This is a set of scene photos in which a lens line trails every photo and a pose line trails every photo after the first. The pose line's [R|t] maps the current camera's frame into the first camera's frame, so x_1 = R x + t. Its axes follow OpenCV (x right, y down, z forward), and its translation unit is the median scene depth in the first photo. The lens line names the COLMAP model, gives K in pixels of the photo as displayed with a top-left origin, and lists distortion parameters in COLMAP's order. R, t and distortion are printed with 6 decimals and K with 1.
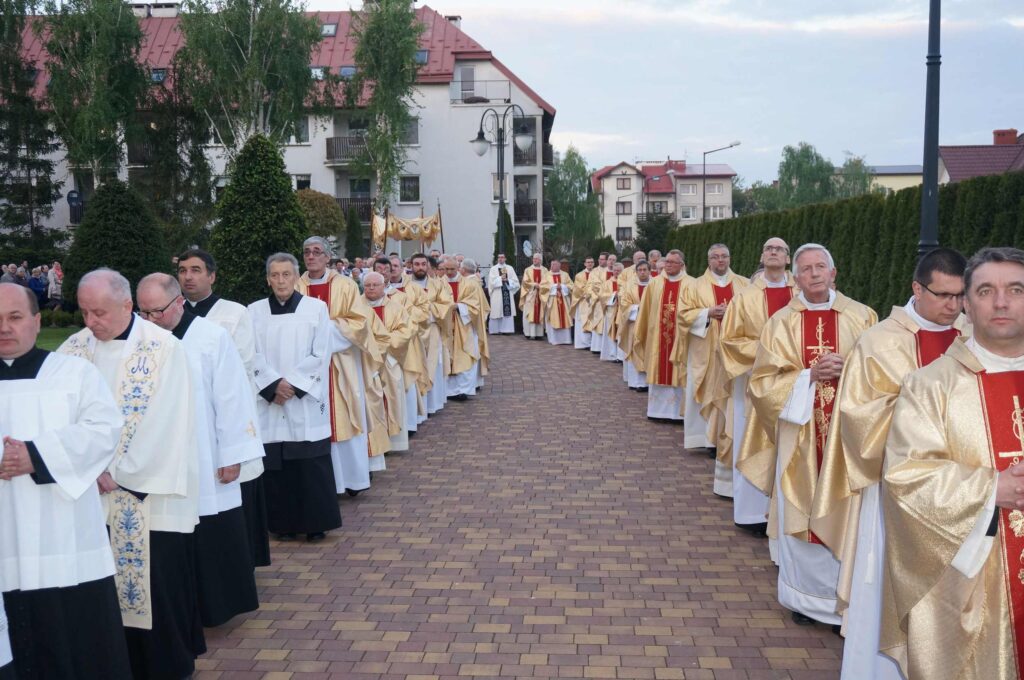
lens RADIAL K [[1164.4, 0, 512.0], [0, 1164.4, 340.0], [0, 0, 1]] dist [-0.005885, 0.043972]
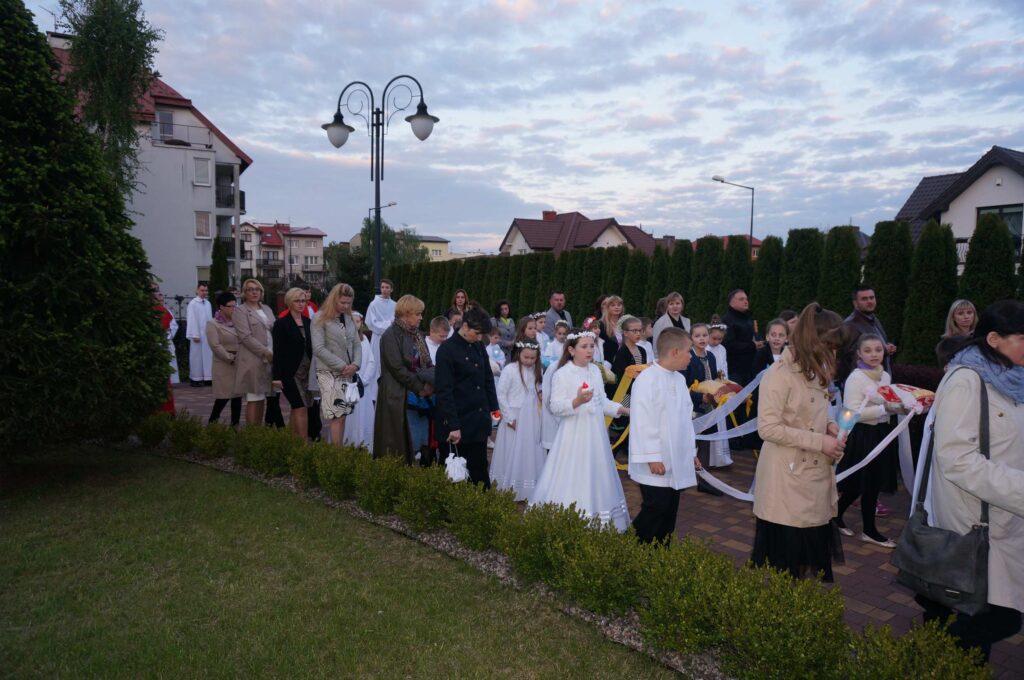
lens RADIAL K [[682.9, 0, 512.0], [0, 682.9, 340.0], [0, 0, 1]] dist [-0.041281, 0.030702]
pose [[0.868586, -0.016952, 0.495248, -0.077558], [0.017229, 0.999844, 0.004008, -0.021010], [-0.495239, 0.005051, 0.868742, 0.314039]]
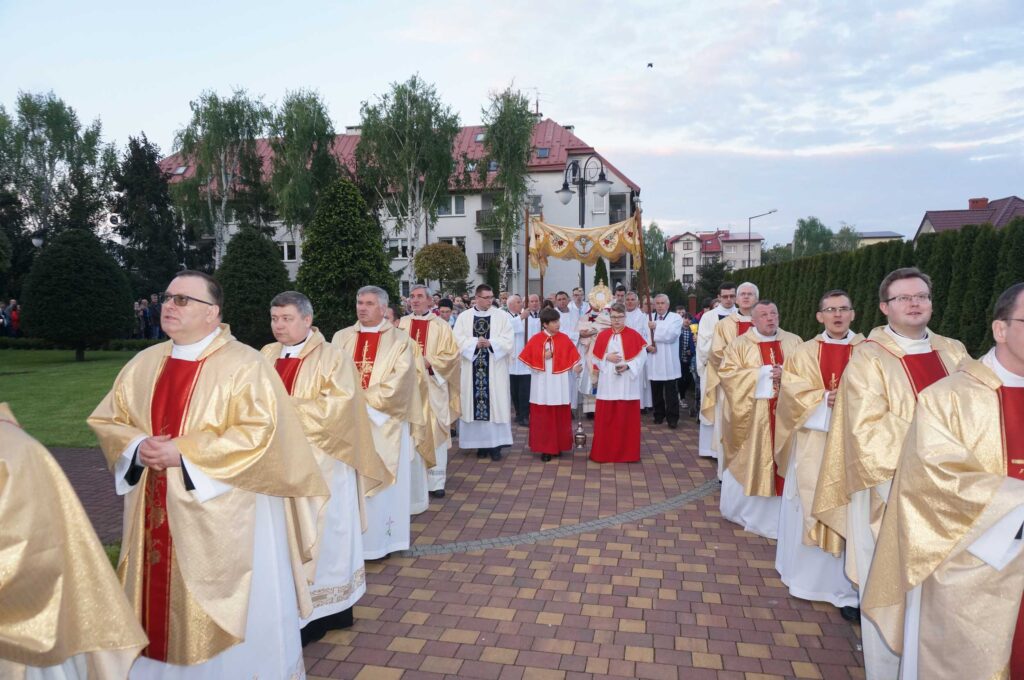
lens RADIAL K [[682.9, 0, 512.0], [0, 682.9, 340.0], [0, 0, 1]] dist [-0.041281, 0.030702]
pose [[0.988091, 0.007643, -0.153683, 0.013277], [-0.008205, 0.999962, -0.003023, -0.013063], [0.153654, 0.004248, 0.988116, 0.182602]]
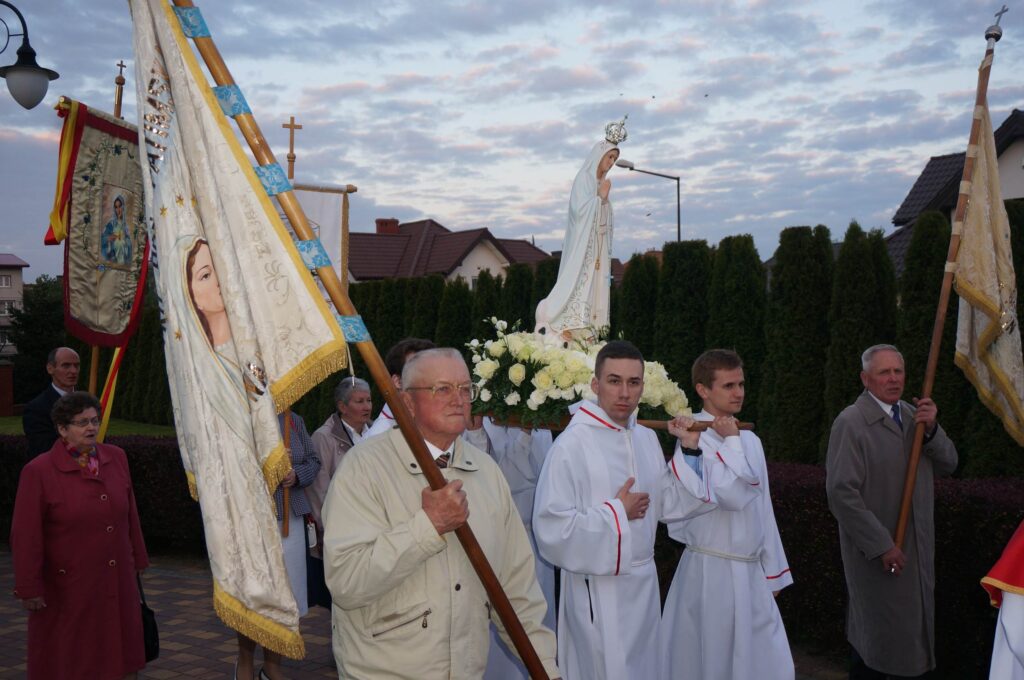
lens RADIAL K [[1089.0, 0, 512.0], [0, 1089.0, 340.0], [0, 0, 1]] dist [0.002201, 0.000966]
pose [[0.793356, -0.008202, 0.608703, -0.047088], [0.060711, 0.995990, -0.065707, -0.021991], [-0.605723, 0.089084, 0.790673, 0.303410]]
